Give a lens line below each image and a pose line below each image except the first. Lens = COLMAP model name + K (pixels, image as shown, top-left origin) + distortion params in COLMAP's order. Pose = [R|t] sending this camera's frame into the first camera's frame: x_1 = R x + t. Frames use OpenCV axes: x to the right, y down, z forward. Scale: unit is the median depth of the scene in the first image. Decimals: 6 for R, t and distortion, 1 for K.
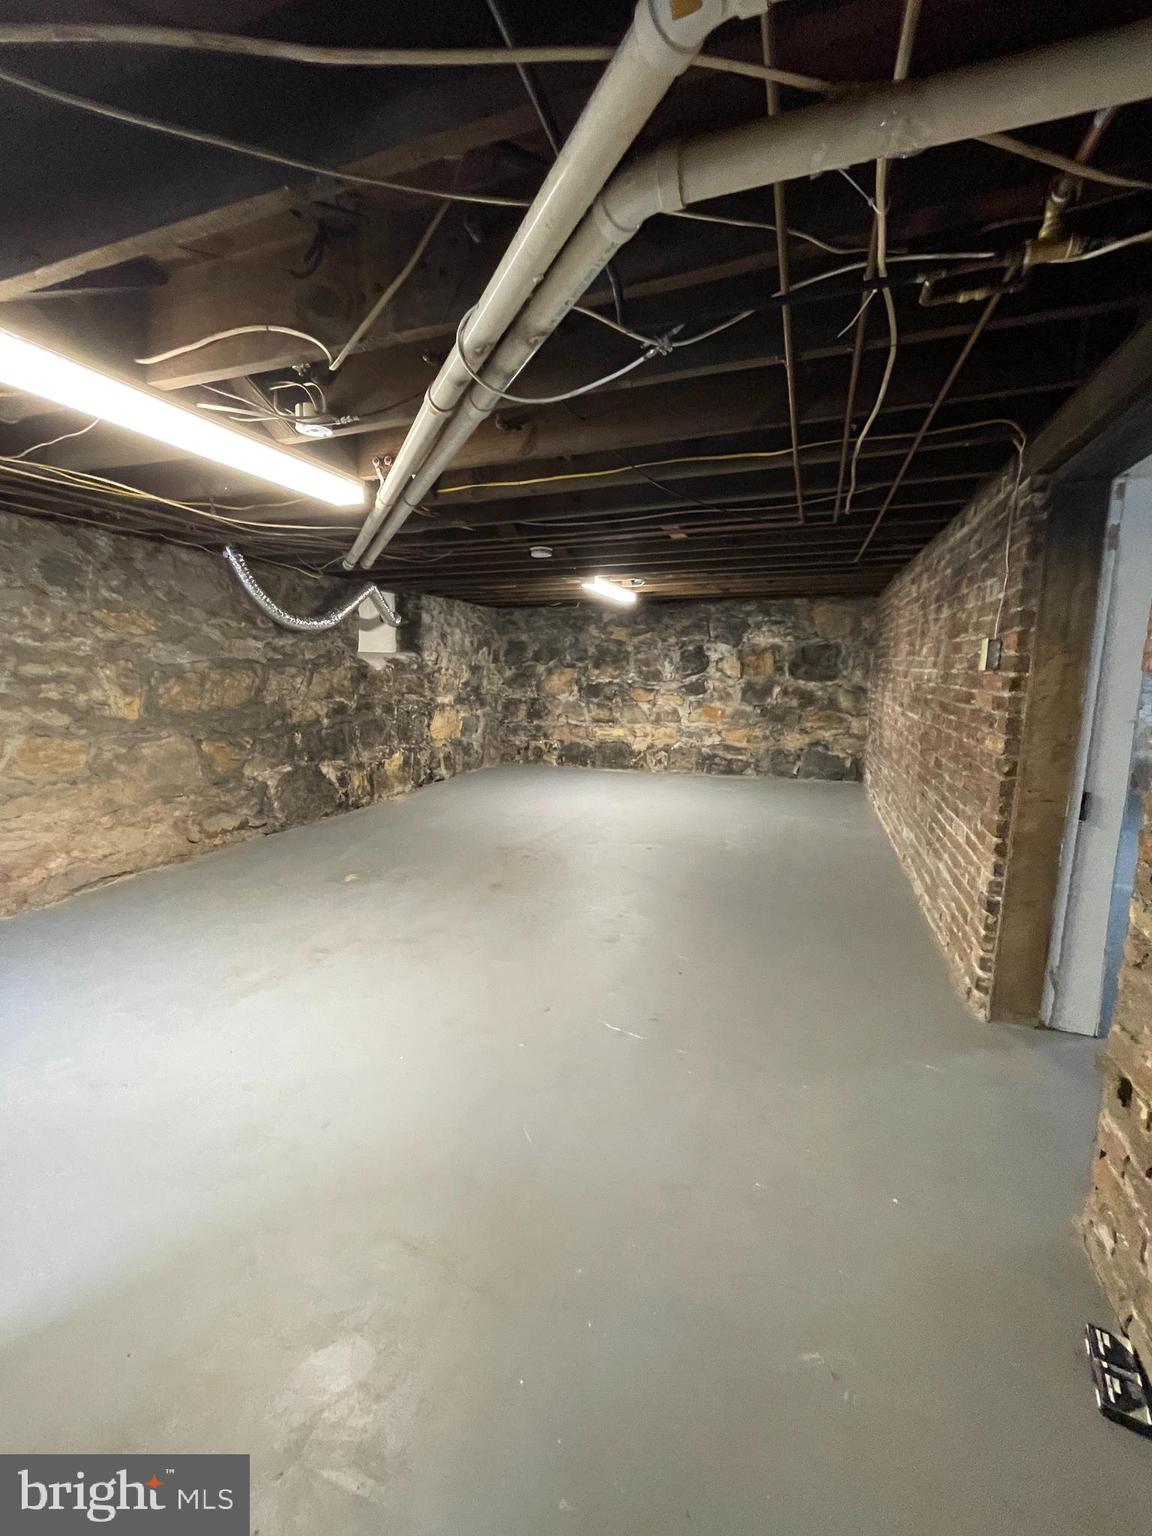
lens RADIAL K [[616.7, 0, 573.3], [0, 616.7, 769.3], [0, 0, 1]] dist [-0.002380, 0.001328]
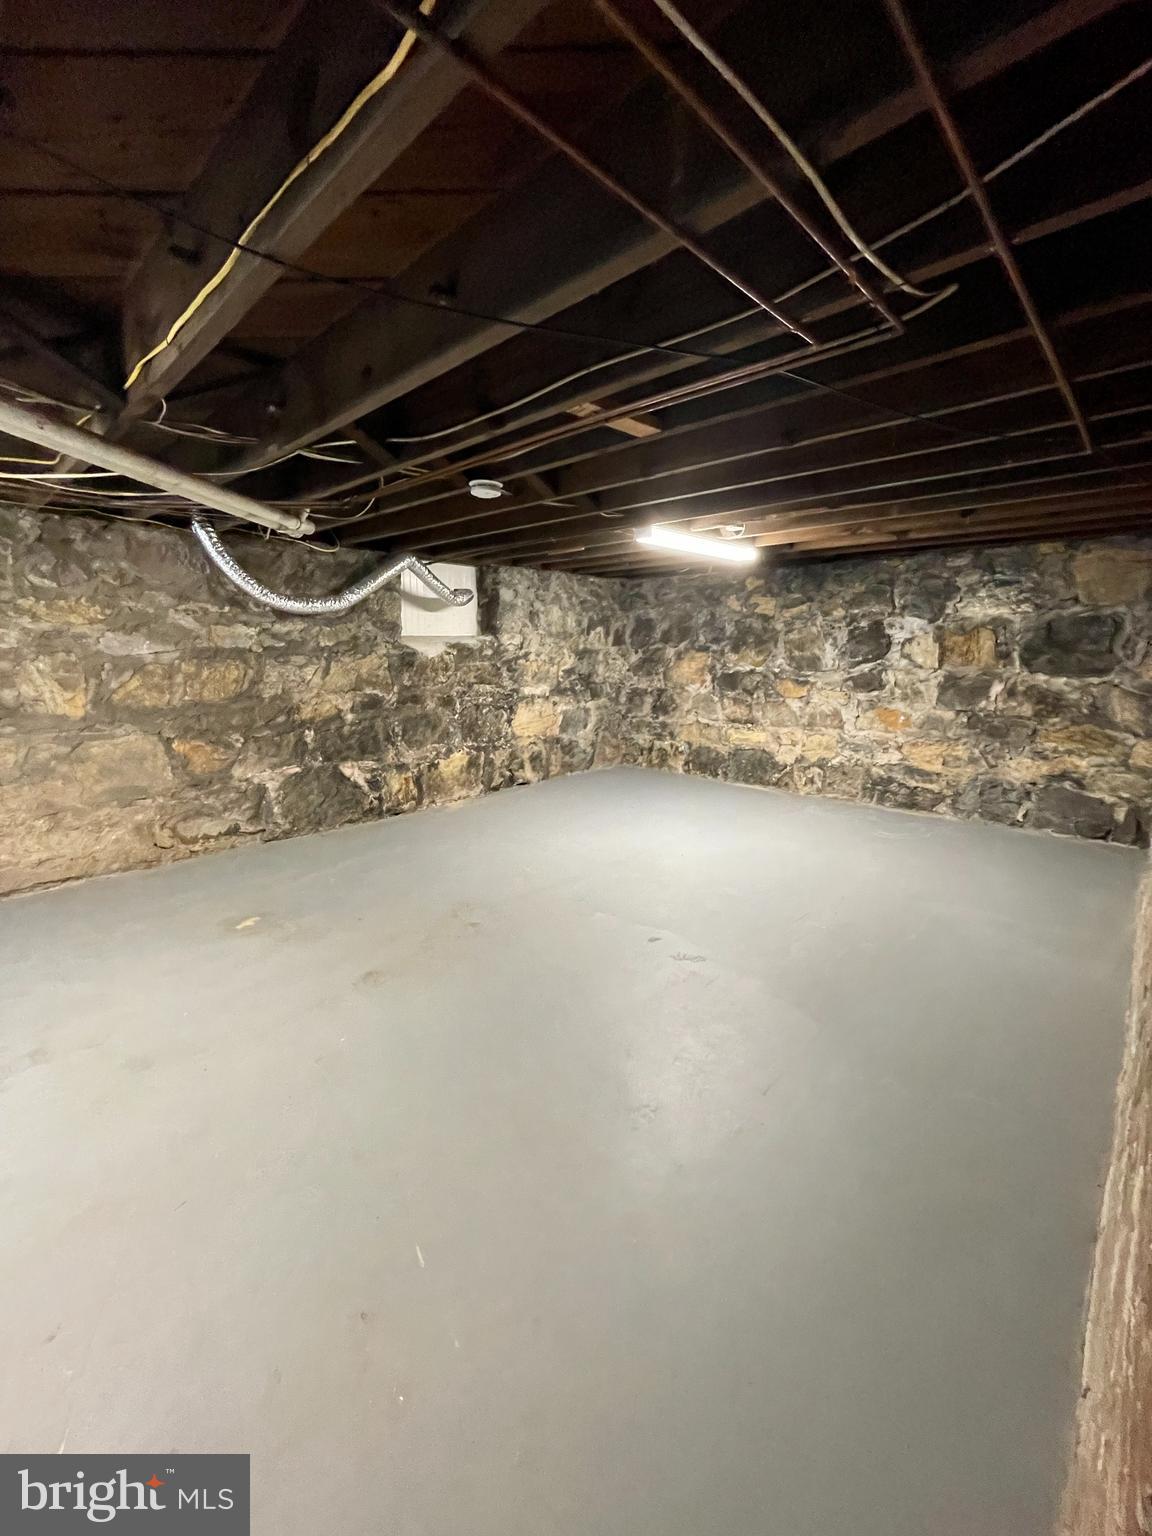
lens RADIAL K [[616.7, 0, 579.6], [0, 616.7, 766.1], [0, 0, 1]] dist [-0.002380, 0.001328]
pose [[0.919923, 0.073498, -0.385150, 0.217097], [-0.060591, 0.997122, 0.045561, -0.060063], [0.387390, -0.018576, 0.921729, 0.278722]]
